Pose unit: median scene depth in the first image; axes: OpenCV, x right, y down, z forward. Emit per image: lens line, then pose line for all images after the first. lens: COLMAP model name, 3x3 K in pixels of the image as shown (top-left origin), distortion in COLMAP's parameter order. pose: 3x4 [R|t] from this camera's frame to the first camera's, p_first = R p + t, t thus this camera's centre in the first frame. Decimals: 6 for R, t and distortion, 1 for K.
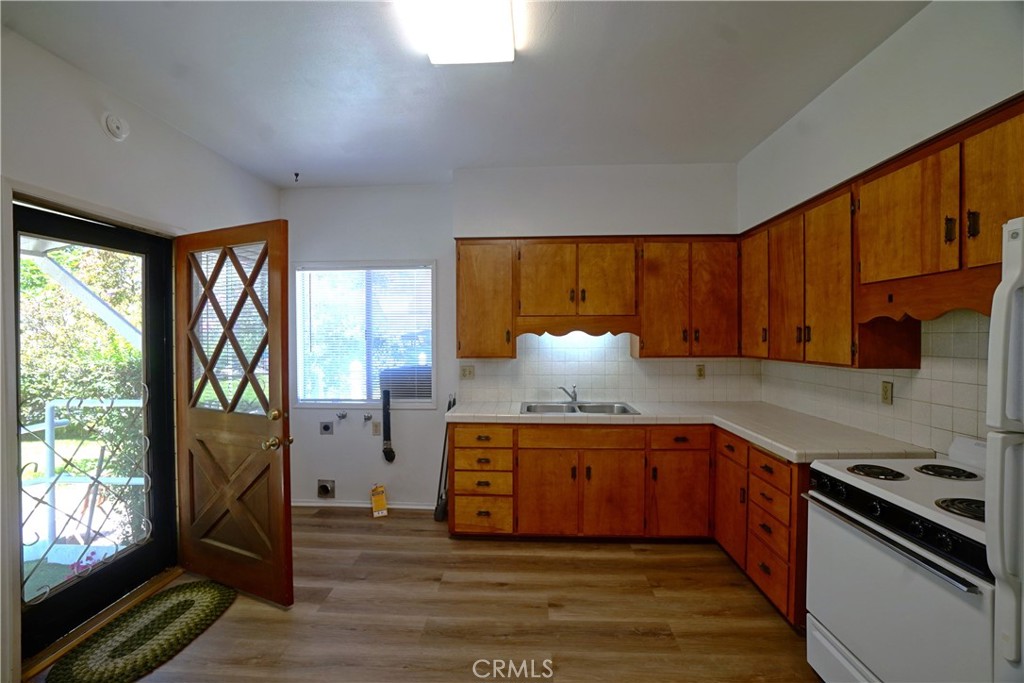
lens RADIAL K [[468.9, 0, 511.9], [0, 468.9, 341.0], [0, 0, 1]] dist [-0.023552, 0.002264]
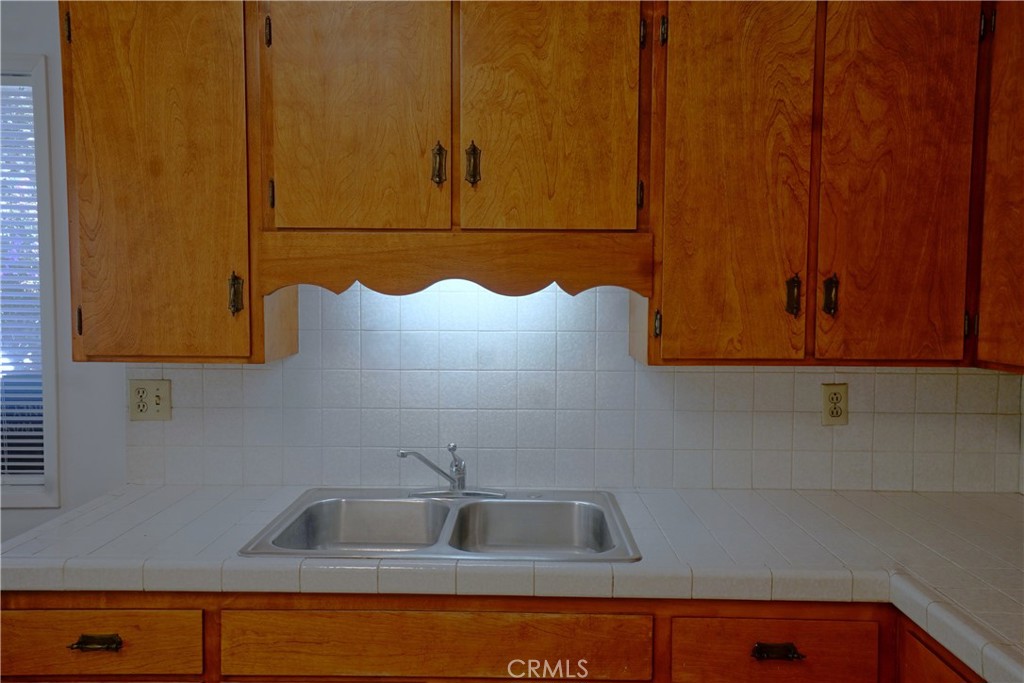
lens RADIAL K [[778.8, 0, 509.8], [0, 778.8, 339.0], [0, 0, 1]] dist [0.049550, 0.004057]
pose [[0.999730, 0.008650, 0.021576, 0.166525], [-0.009582, 0.999009, 0.043466, -0.003861], [-0.021178, -0.043661, 0.998822, 0.471456]]
